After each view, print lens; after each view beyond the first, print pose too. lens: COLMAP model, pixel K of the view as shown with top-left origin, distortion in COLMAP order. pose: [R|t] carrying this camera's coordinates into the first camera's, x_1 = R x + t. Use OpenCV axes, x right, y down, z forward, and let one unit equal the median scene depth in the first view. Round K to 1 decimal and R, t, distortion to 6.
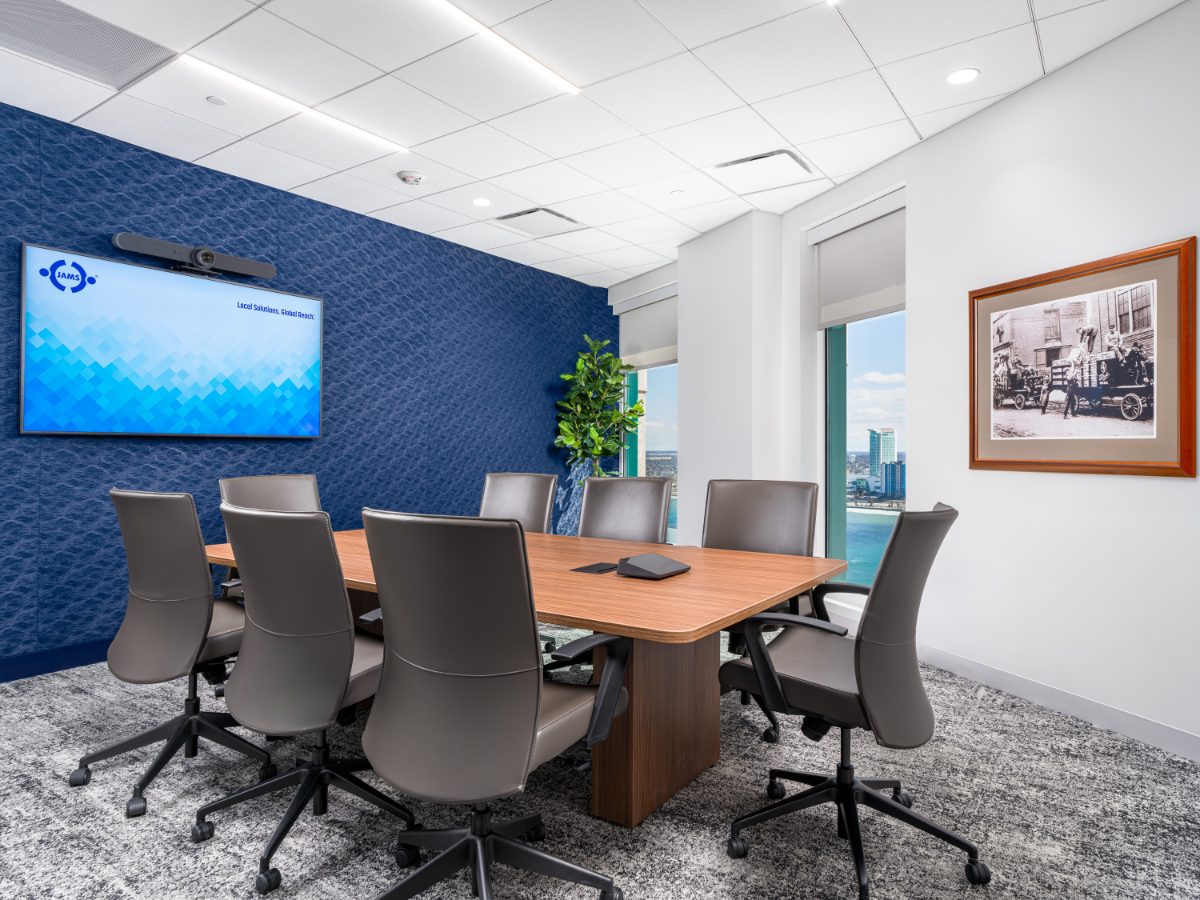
lens RADIAL K [[725.4, 0, 600.0], [0, 725.4, 450.0], [0, 0, 1]] dist [-0.002953, 0.000048]
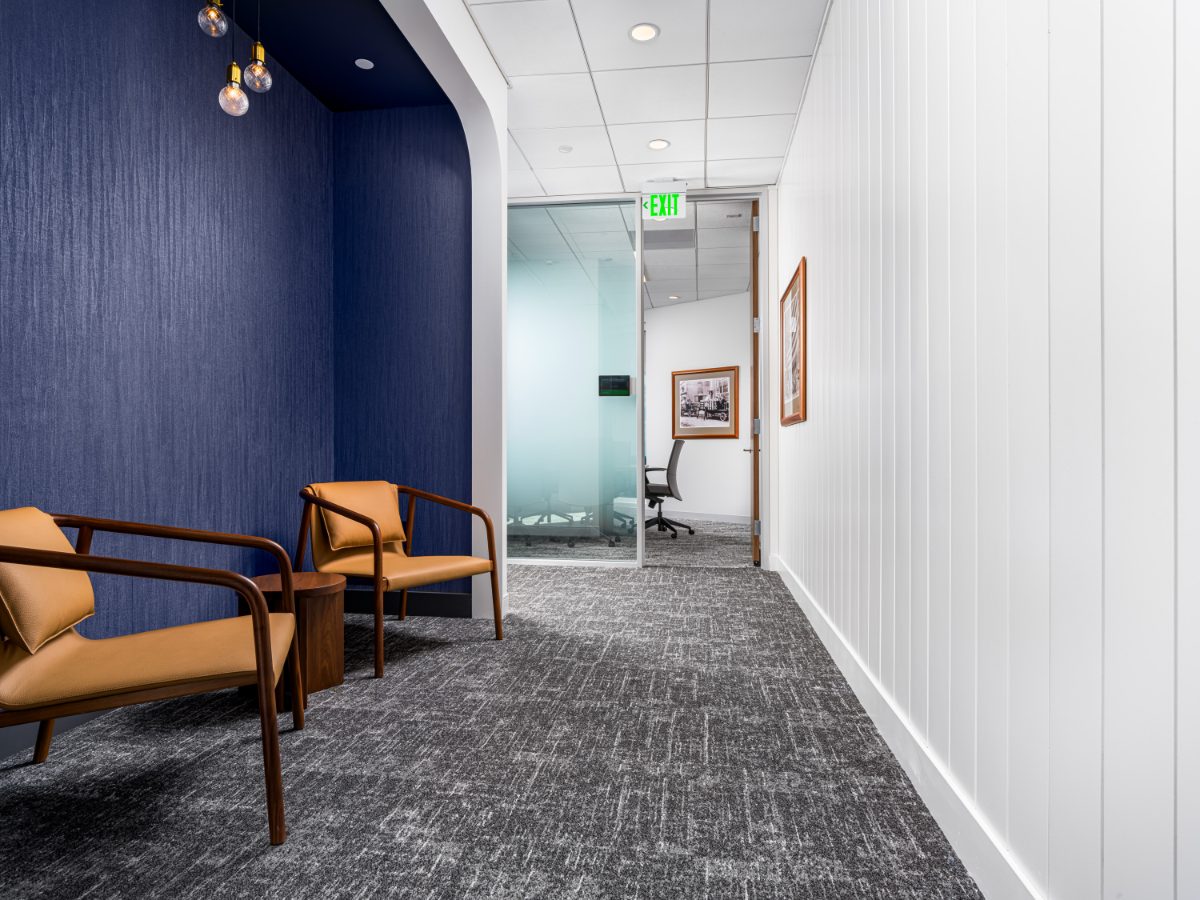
lens RADIAL K [[789.1, 0, 600.0], [0, 789.1, 450.0], [0, 0, 1]] dist [0.000237, 0.000067]
pose [[0.885075, 0.001316, 0.465446, -1.133850], [0.003605, 0.999947, -0.009684, 0.099086], [-0.465434, 0.010249, 0.885023, -1.515903]]
